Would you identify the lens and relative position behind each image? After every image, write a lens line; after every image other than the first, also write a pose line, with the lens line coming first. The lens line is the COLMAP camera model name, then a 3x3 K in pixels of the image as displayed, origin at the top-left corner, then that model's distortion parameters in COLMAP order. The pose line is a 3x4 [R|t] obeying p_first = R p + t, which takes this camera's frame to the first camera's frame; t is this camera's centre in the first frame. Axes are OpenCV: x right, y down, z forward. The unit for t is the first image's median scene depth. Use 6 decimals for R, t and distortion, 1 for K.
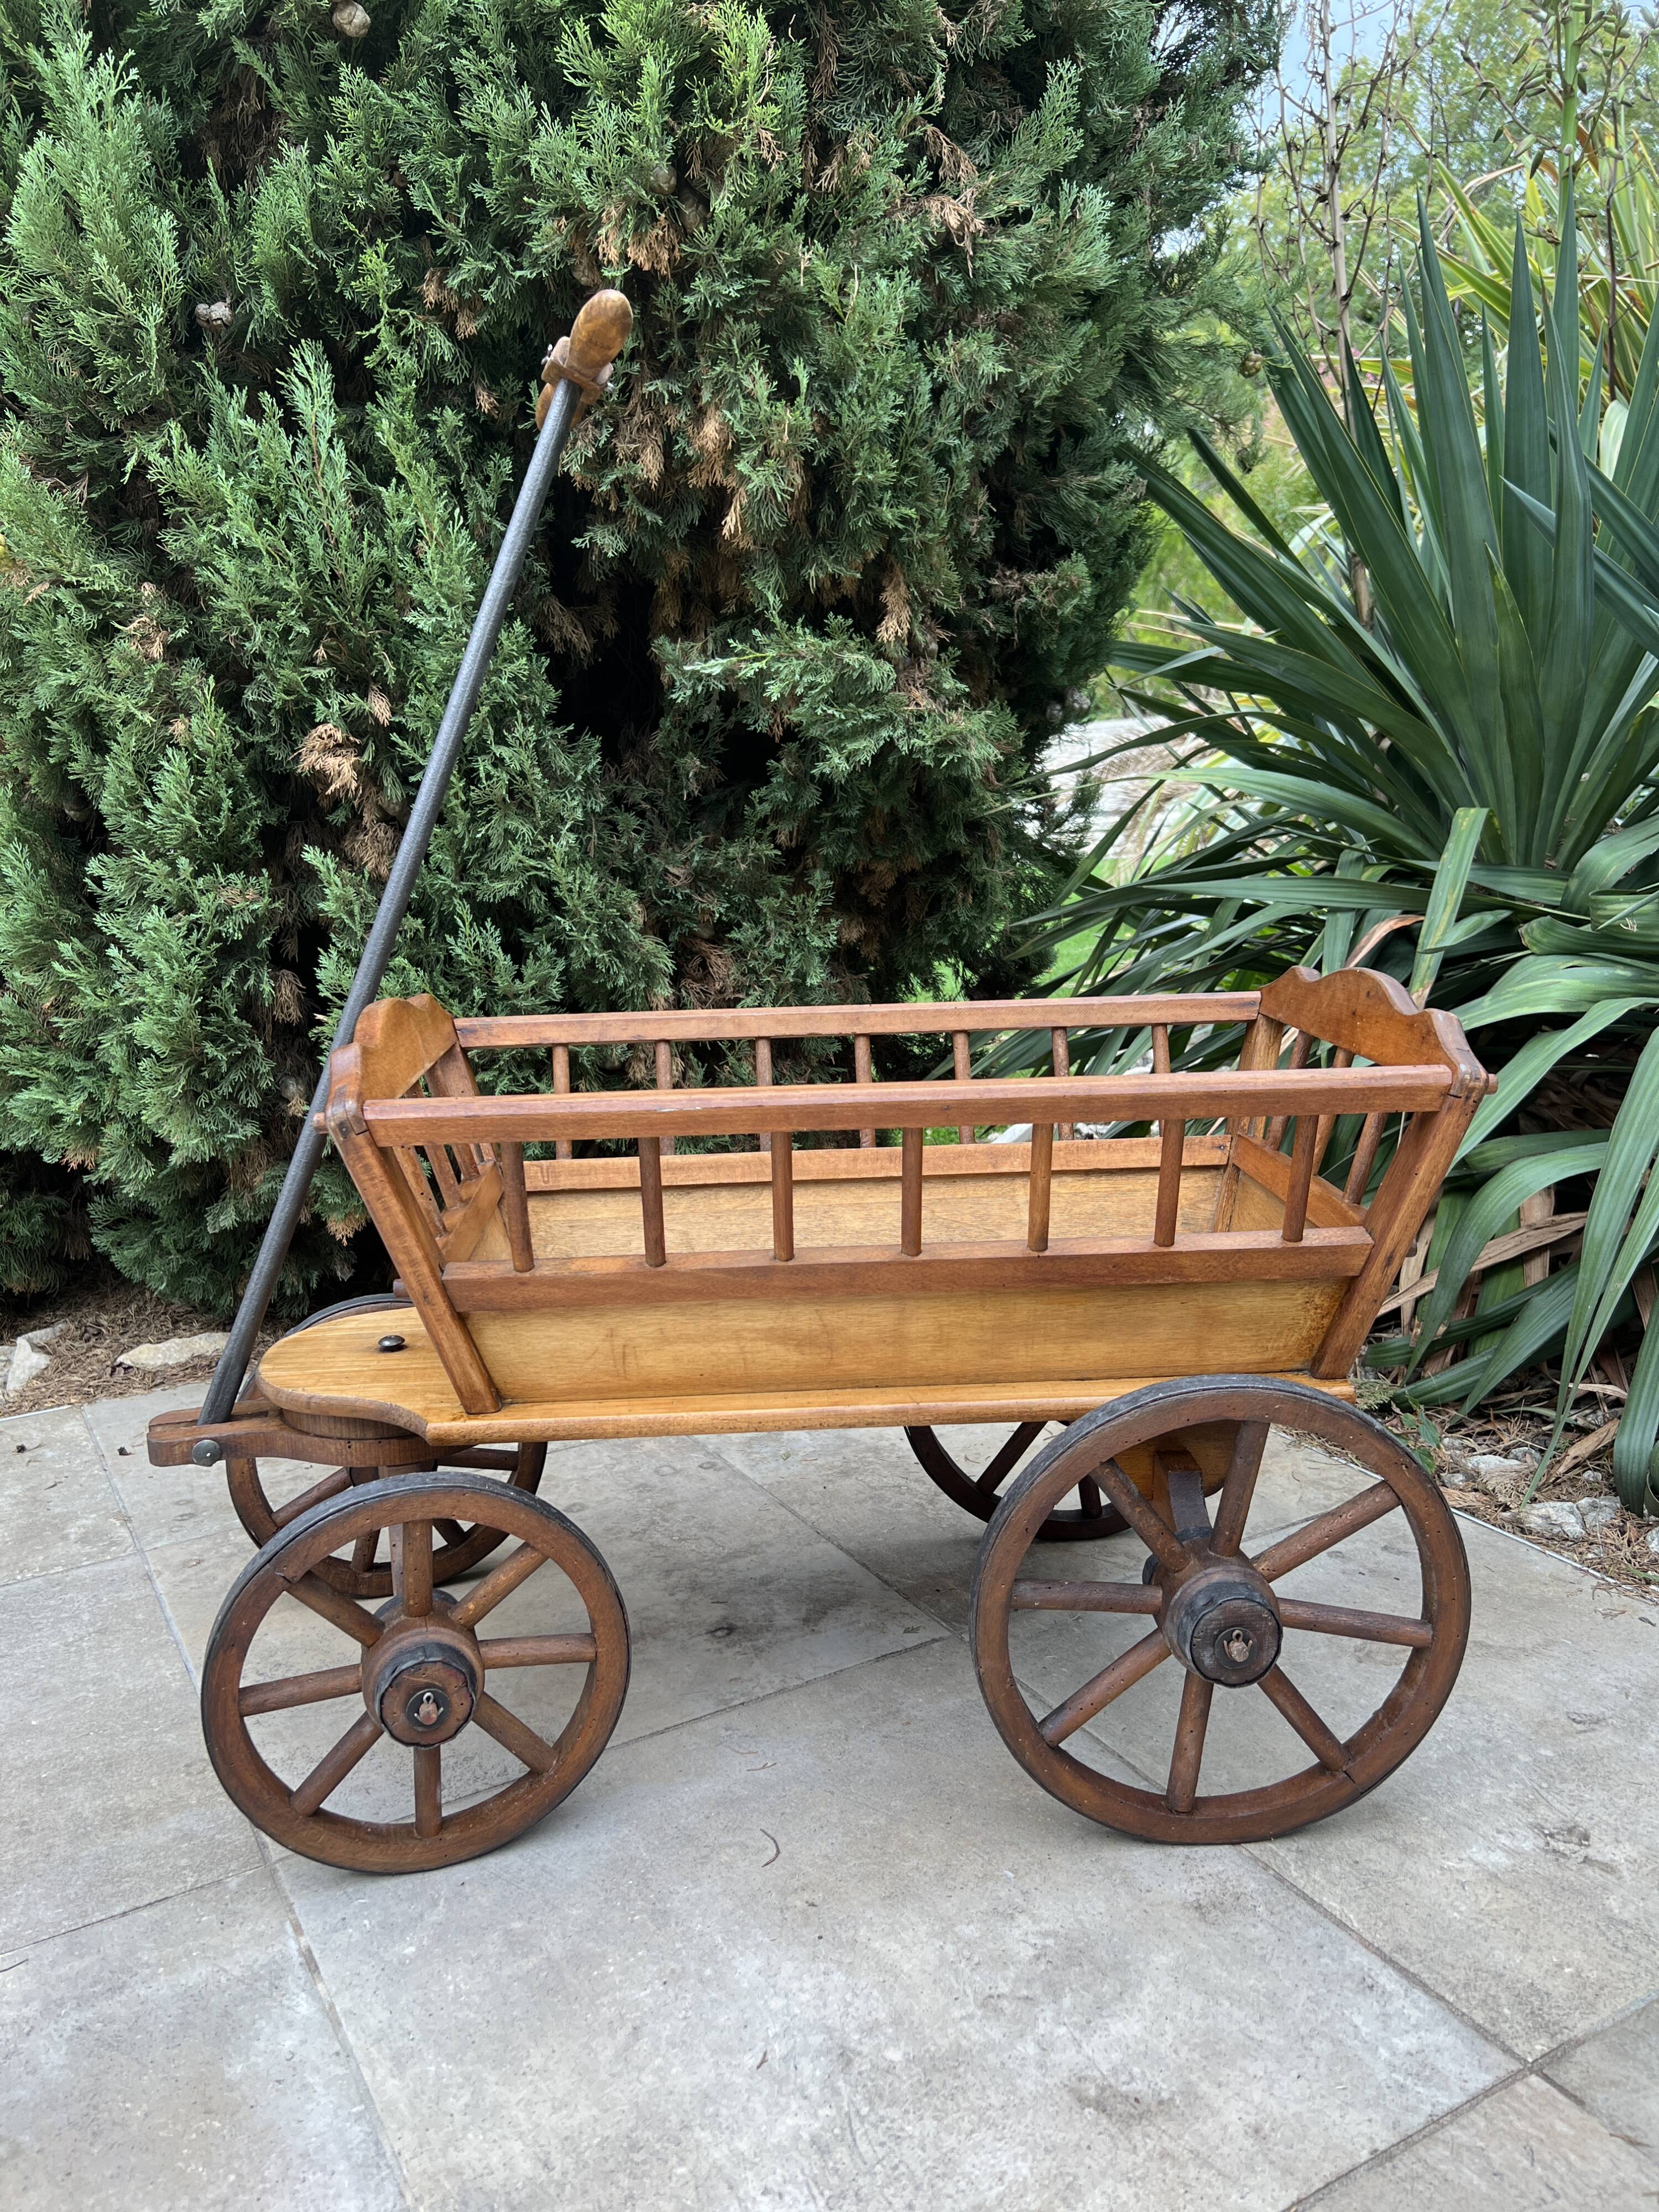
lens RADIAL K [[1637.6, 0, 818.3], [0, 1637.6, 1136.3], [0, 0, 1]] dist [0.062897, -0.066137]
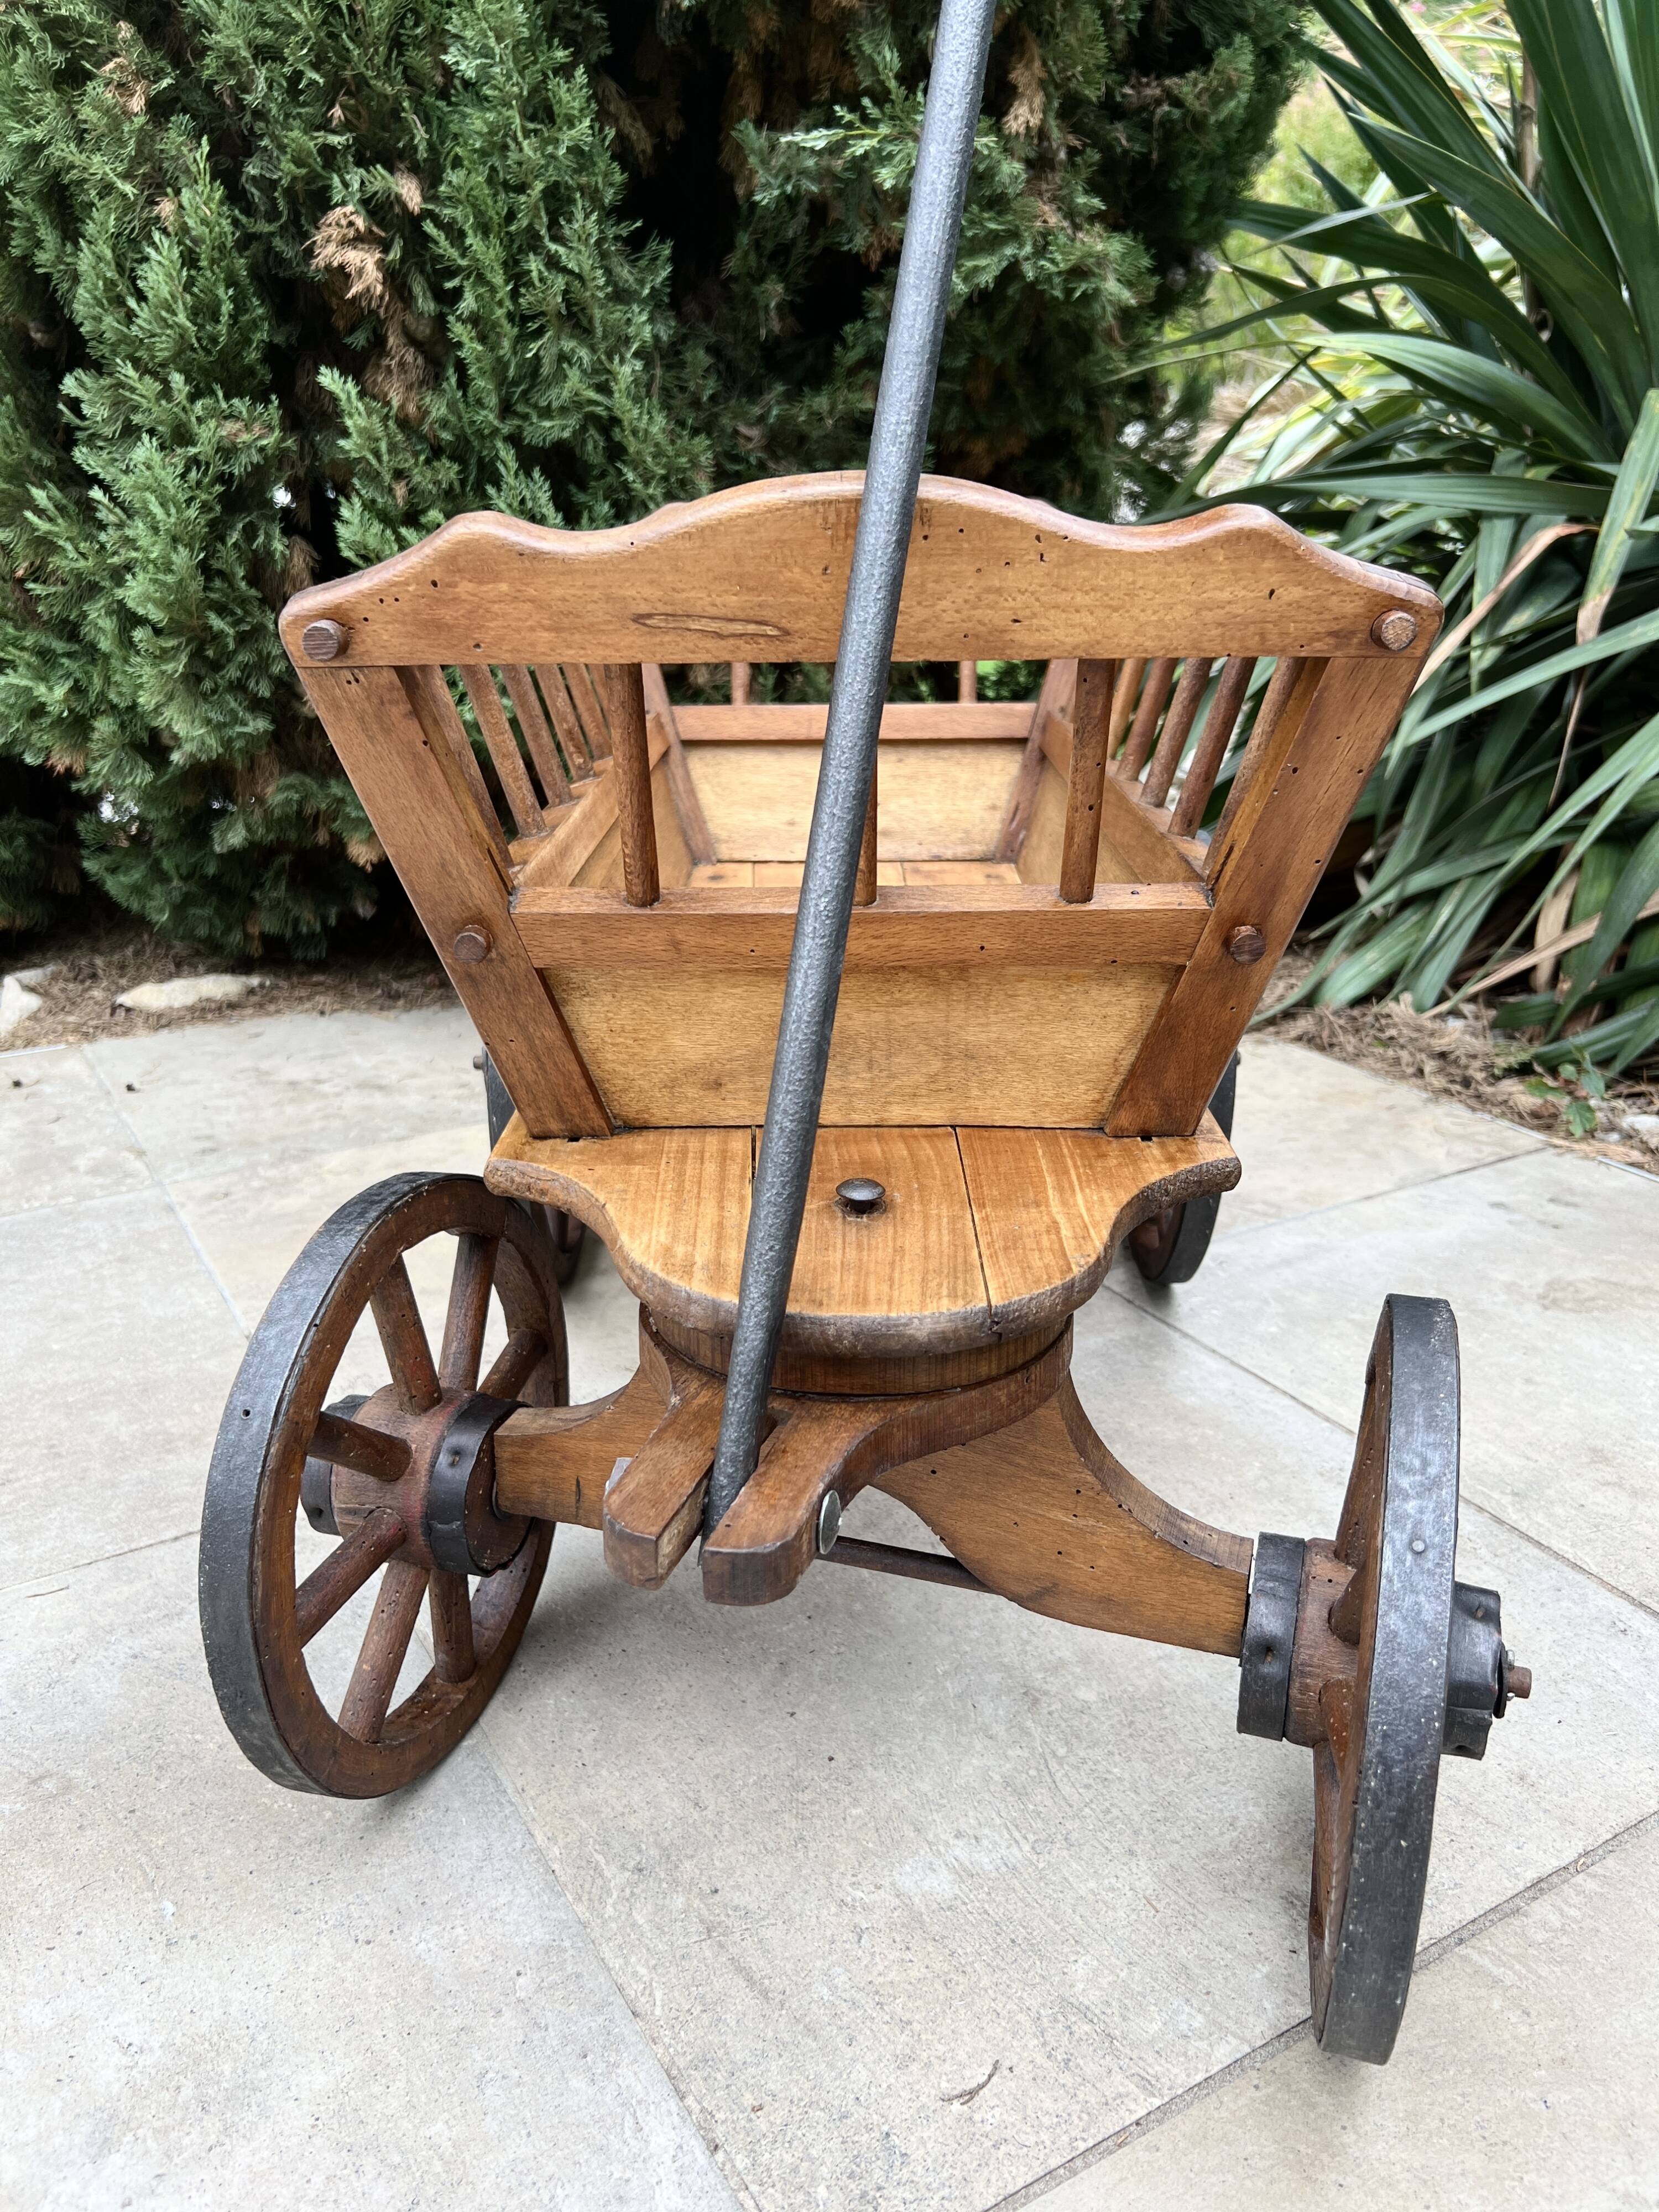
lens RADIAL K [[1662.2, 0, 827.5], [0, 1662.2, 1113.9], [0, 0, 1]] dist [0.008869, 0.000424]
pose [[0.999713, 0.017854, 0.015961, -0.060755], [-0.019919, 0.989908, 0.140306, 0.076231], [-0.013294, -0.140583, 0.989980, 0.104934]]
